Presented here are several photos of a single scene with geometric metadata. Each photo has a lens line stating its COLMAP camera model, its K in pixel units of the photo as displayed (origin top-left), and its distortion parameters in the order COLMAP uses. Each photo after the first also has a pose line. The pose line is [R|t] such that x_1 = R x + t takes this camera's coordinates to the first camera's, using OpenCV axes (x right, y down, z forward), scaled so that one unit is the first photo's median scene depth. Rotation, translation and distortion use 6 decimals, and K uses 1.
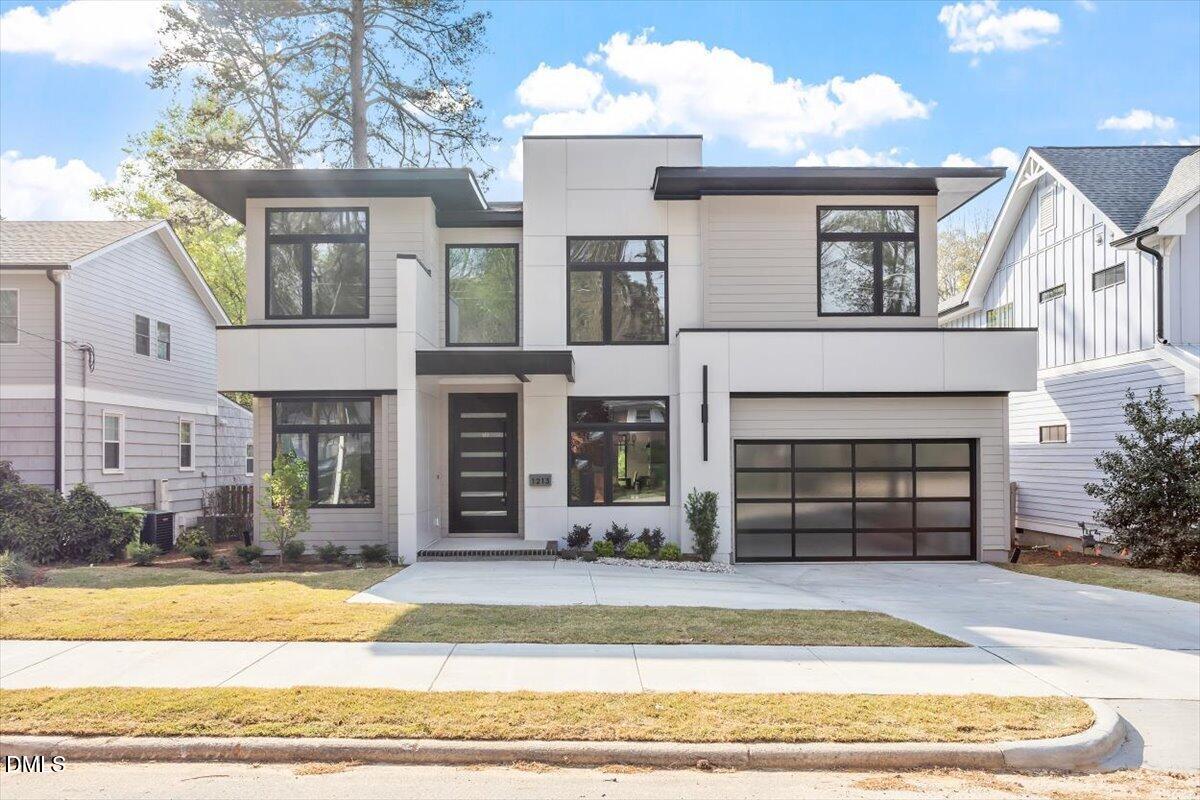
lens RADIAL K [[865.3, 0, 598.8], [0, 865.3, 434.3], [0, 0, 1]] dist [-0.003541, 0.000064]
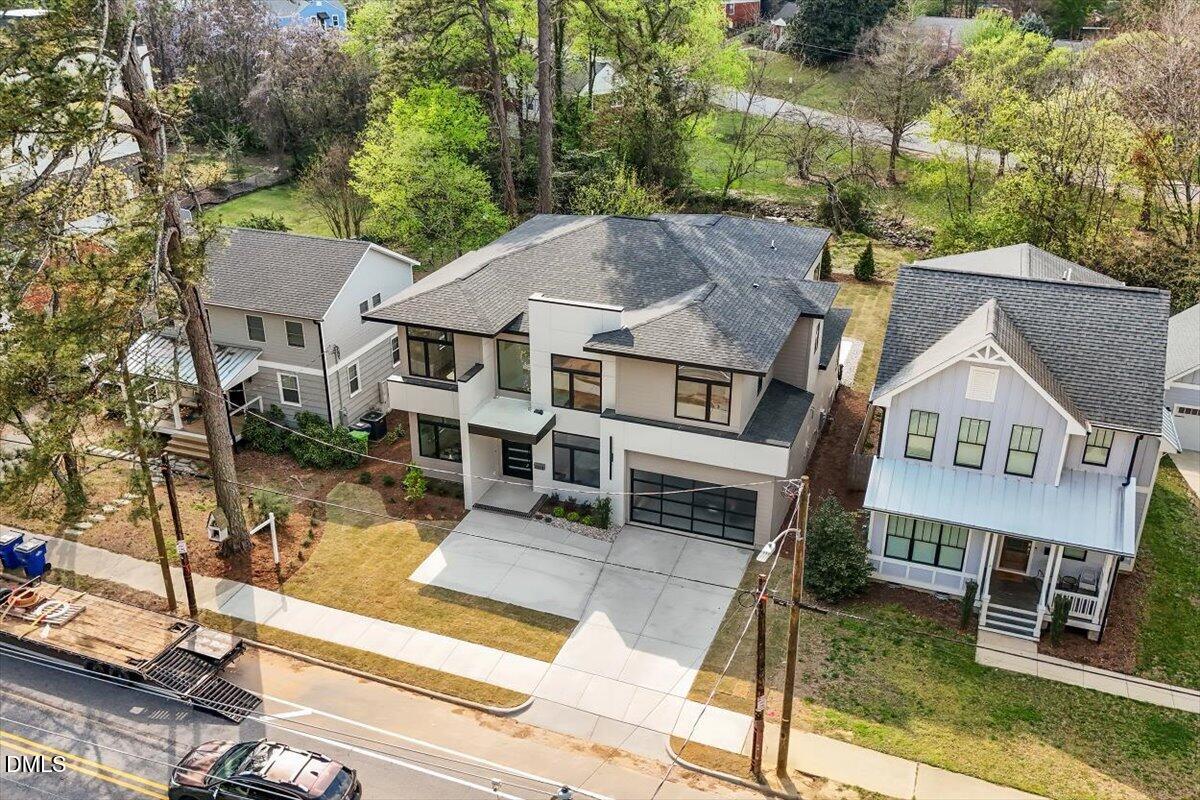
lens RADIAL K [[1083.1, 0, 600.0], [0, 1083.1, 400.0], [0, 0, 1]] dist [0.081639, -0.007583]
pose [[0.938737, 0.158065, -0.306249, 0.803726], [-0.006748, 0.896880, 0.442223, -1.188363], [0.344569, -0.413064, 0.843001, -0.993893]]
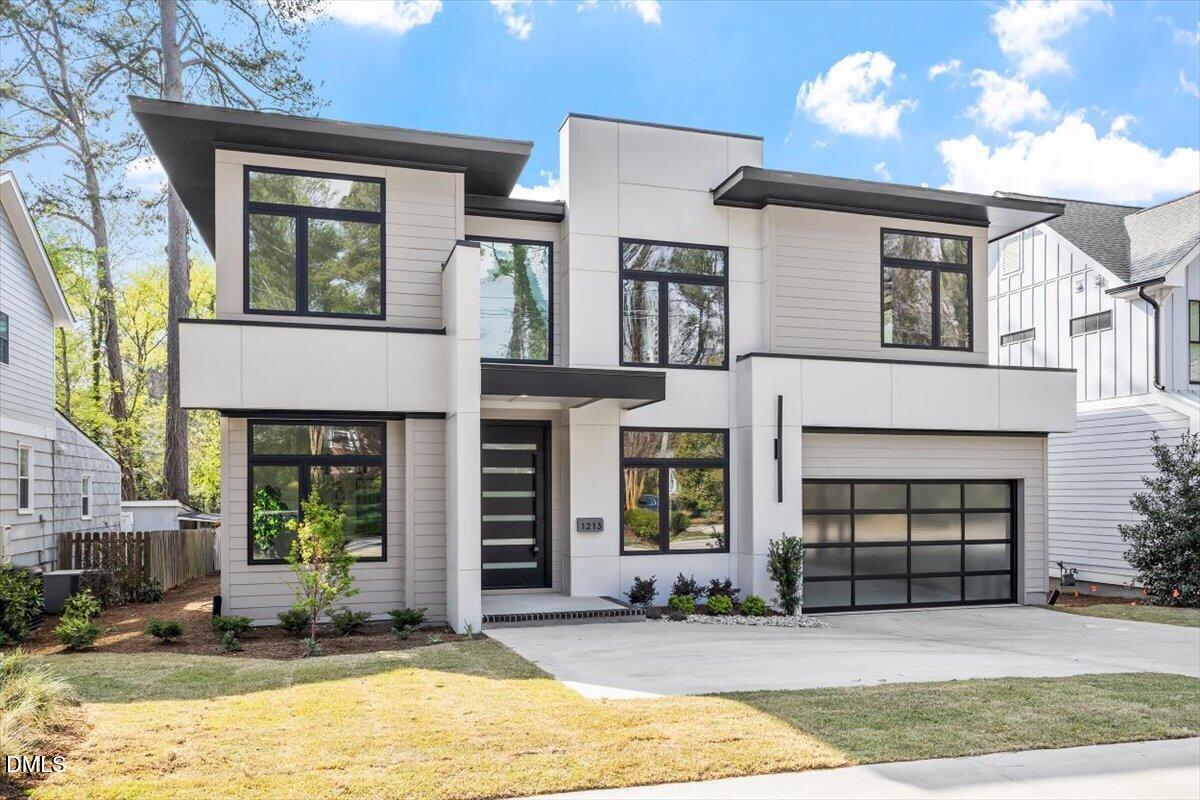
lens RADIAL K [[890.8, 0, 603.7], [0, 890.8, 476.7], [0, 0, 1]] dist [0.001297, 0.009518]
pose [[0.957183, 0.008600, 0.289355, -0.306097], [-0.010688, 0.999927, 0.005634, 0.001041], [-0.289285, -0.008486, 0.957205, 0.166442]]
